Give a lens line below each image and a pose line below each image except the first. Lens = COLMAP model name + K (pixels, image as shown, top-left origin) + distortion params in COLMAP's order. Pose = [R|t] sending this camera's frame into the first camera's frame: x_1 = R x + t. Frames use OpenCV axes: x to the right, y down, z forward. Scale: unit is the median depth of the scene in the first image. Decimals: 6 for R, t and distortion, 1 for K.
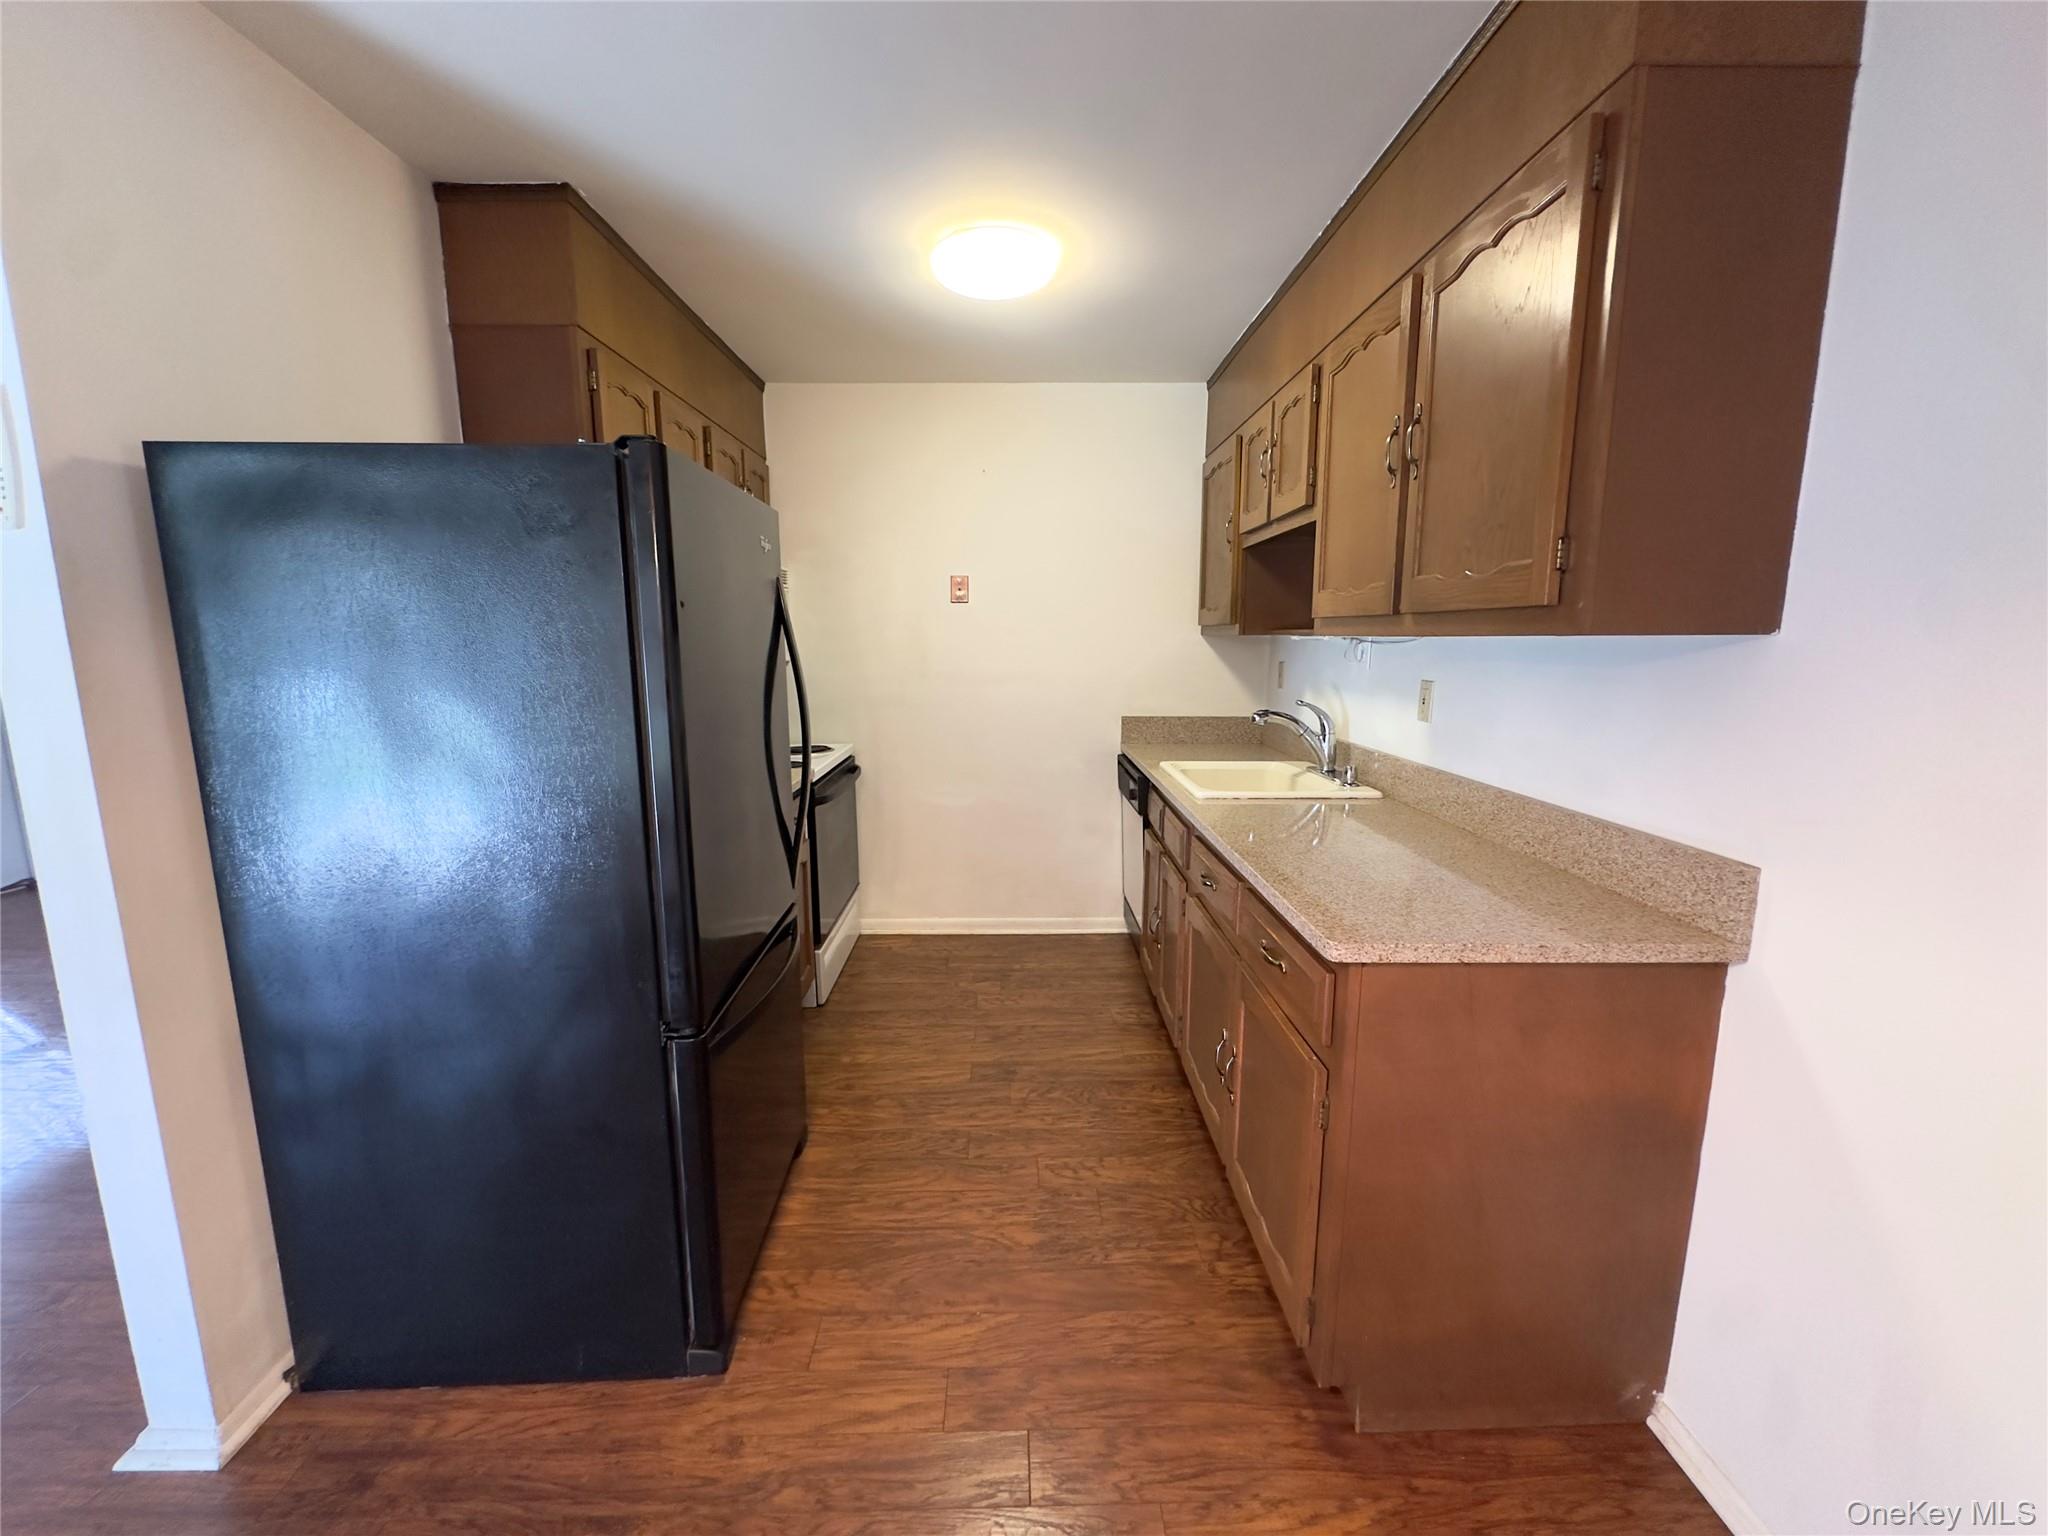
lens RADIAL K [[816.8, 0, 1023.7], [0, 816.8, 768.6], [0, 0, 1]] dist [-0.003409, 0.001003]
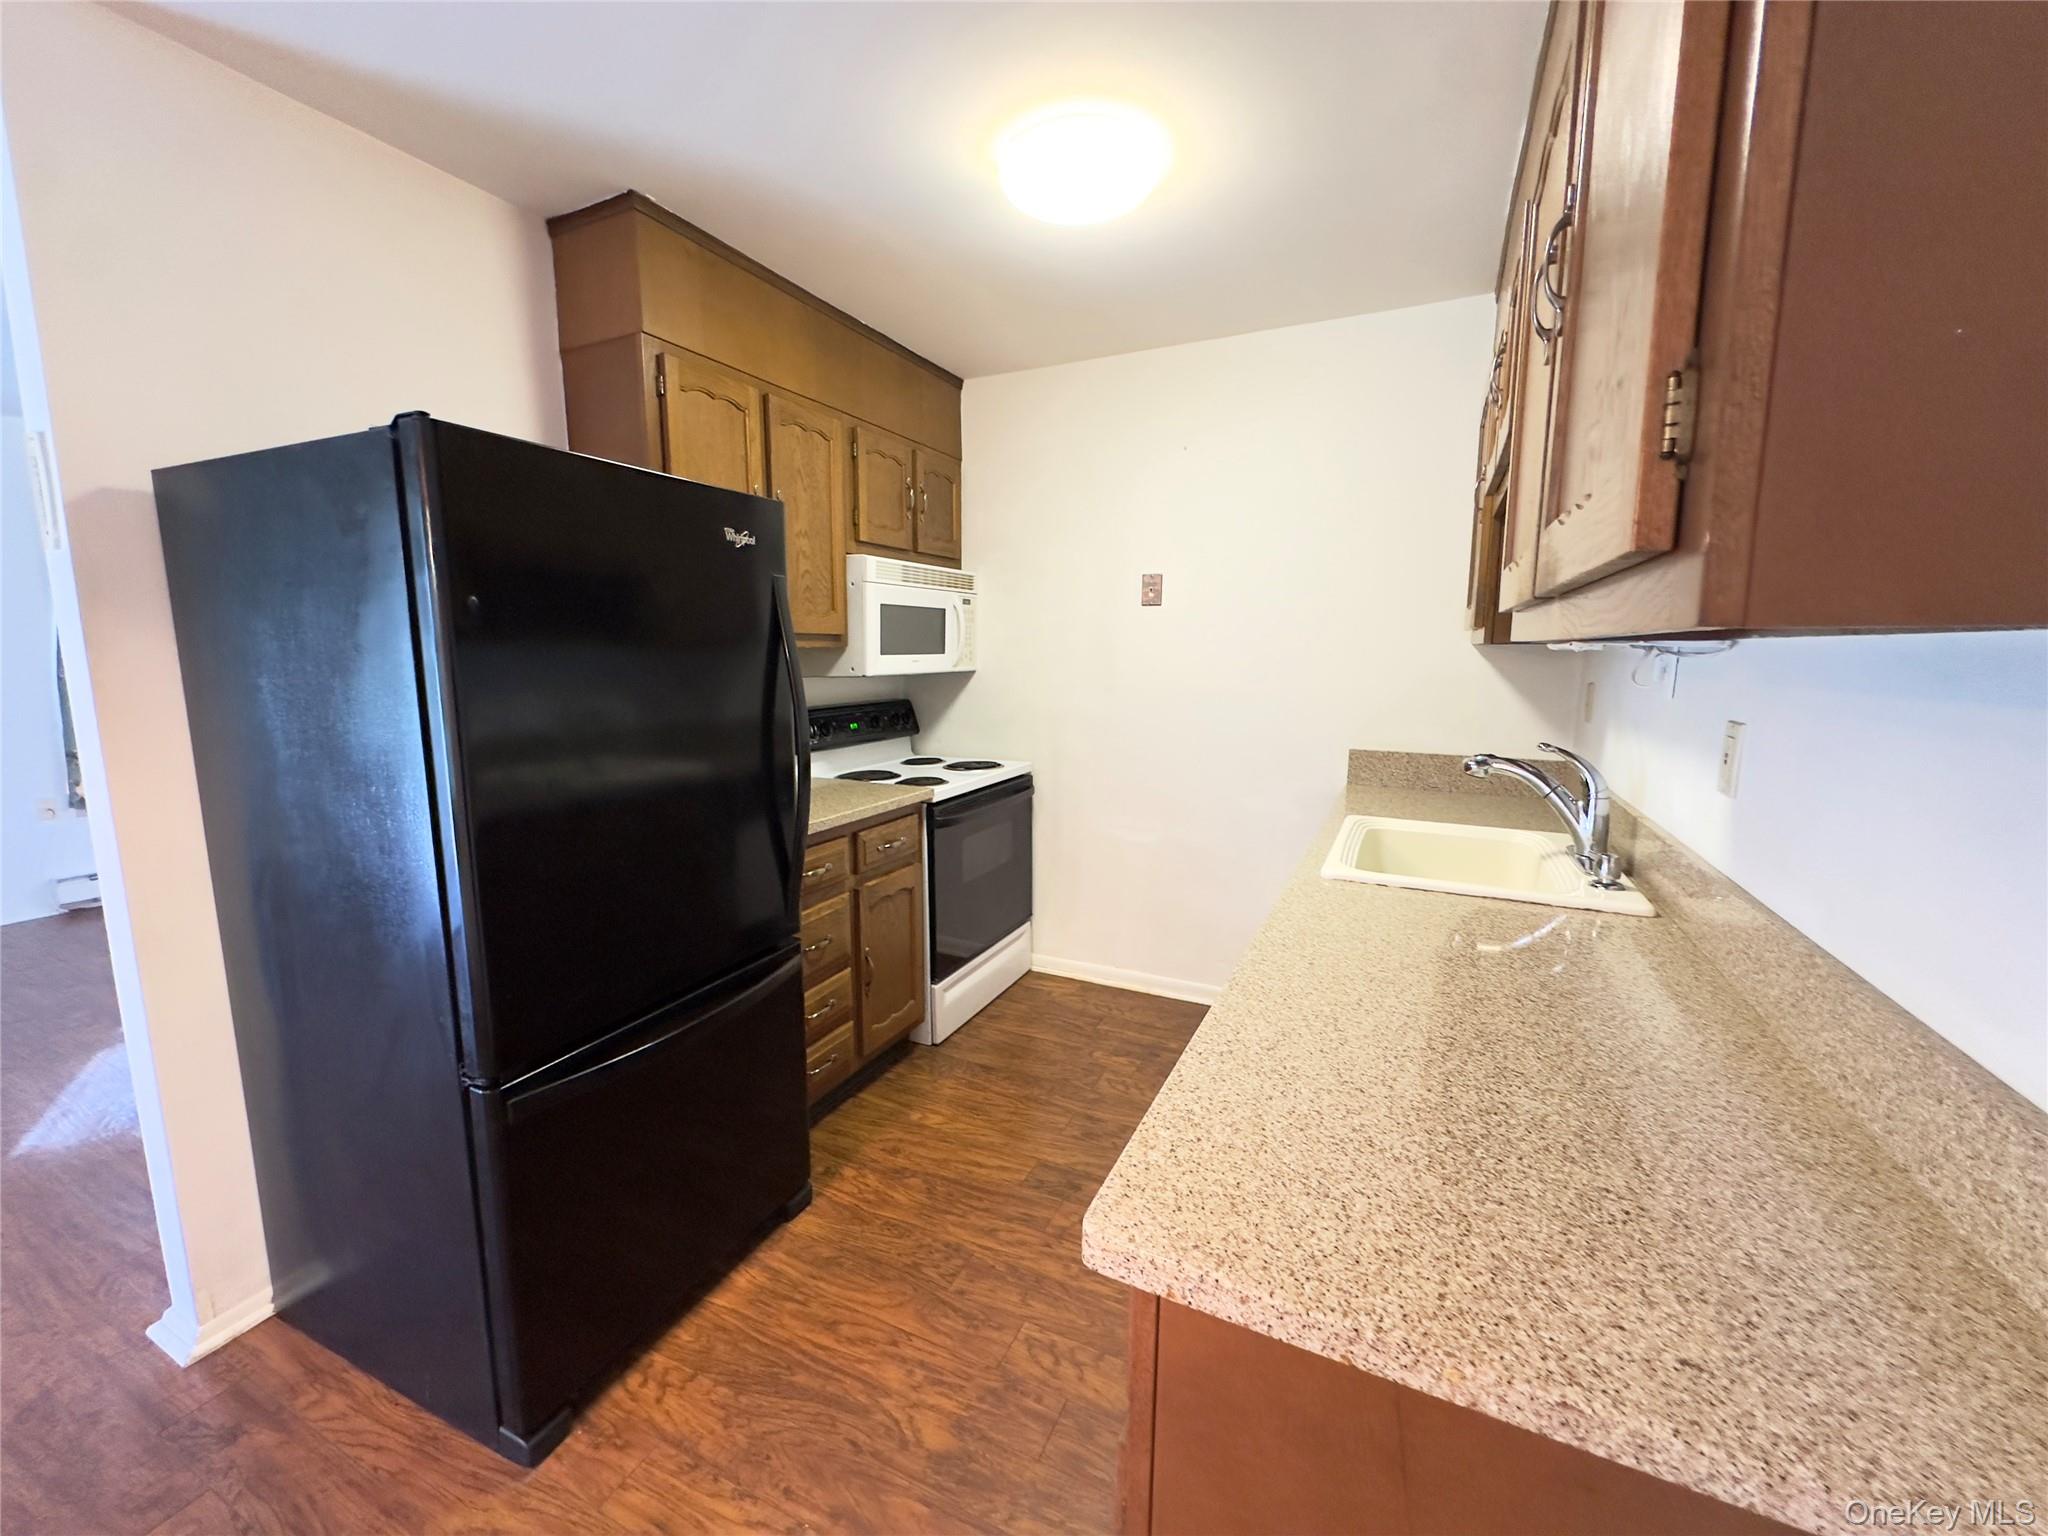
lens RADIAL K [[816.8, 0, 1023.4], [0, 816.8, 767.7], [0, 0, 1]] dist [-0.003409, 0.001003]
pose [[0.892828, 0.068447, -0.445167, 0.348884], [-0.075303, 0.997158, 0.002293, -0.046434], [0.444059, 0.031475, 0.895444, 0.324353]]
